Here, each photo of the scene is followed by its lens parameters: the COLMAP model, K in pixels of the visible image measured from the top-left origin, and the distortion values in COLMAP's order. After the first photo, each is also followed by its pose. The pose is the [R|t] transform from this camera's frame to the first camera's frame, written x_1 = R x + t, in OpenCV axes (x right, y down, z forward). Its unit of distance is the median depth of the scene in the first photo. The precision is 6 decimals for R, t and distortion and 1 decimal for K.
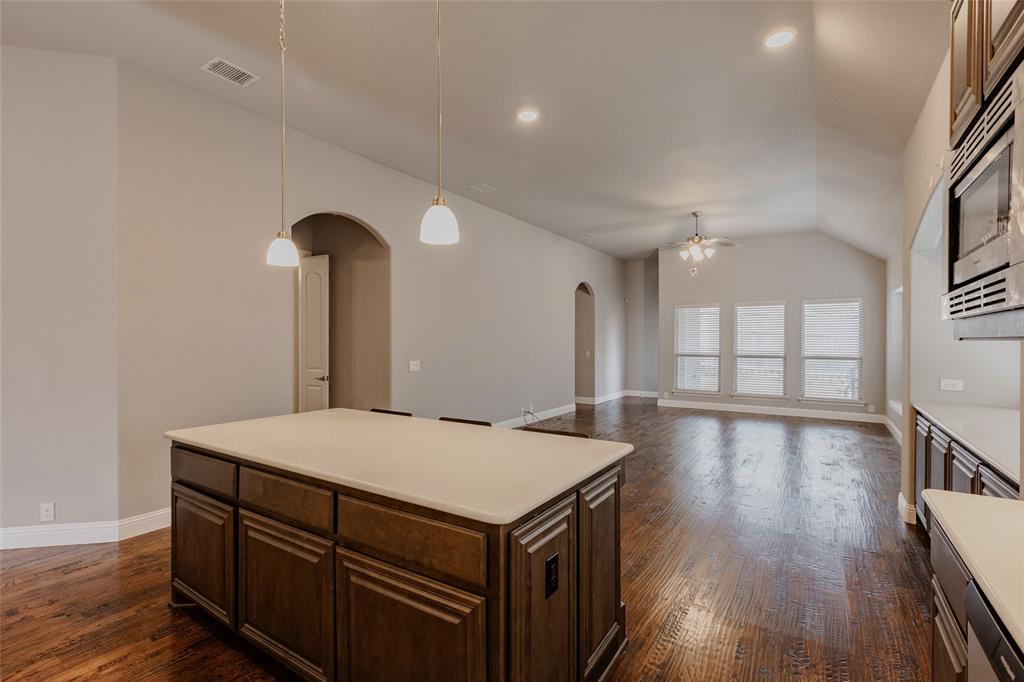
lens RADIAL K [[460.6, 0, 507.8], [0, 460.6, 341.0], [0, 0, 1]] dist [0.001693, -0.000641]
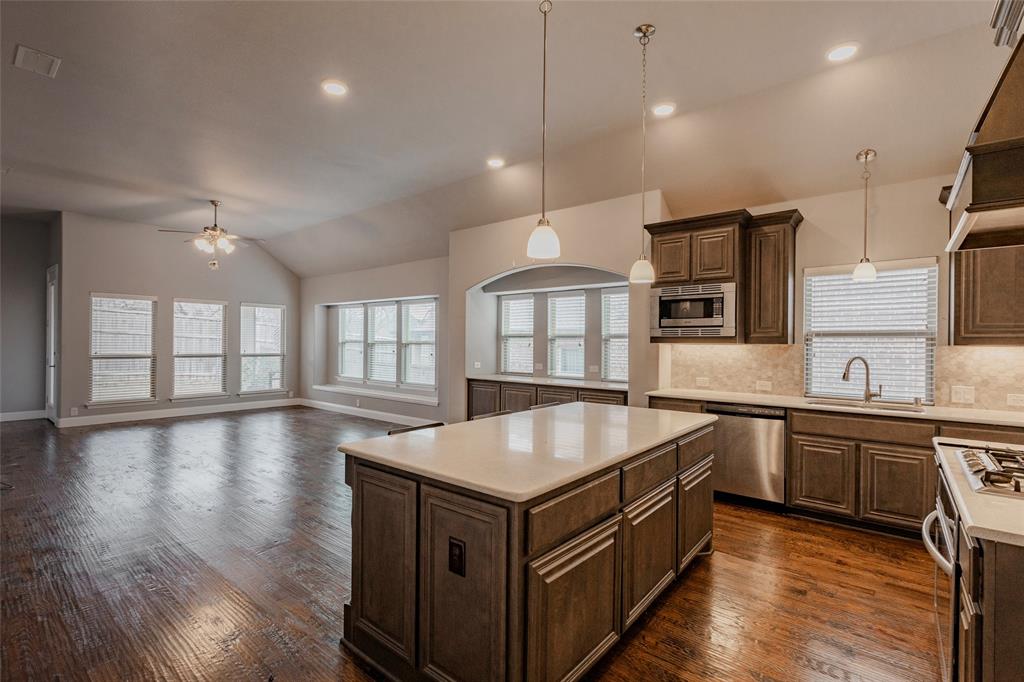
lens RADIAL K [[460.6, 0, 510.4], [0, 460.6, 334.0], [0, 0, 1]] dist [0.001693, -0.000641]
pose [[0.096856, 0.017546, 0.995144, -0.355206], [-0.009455, 0.999816, -0.016709, -0.001900], [-0.995254, -0.007791, 0.097004, 0.252196]]
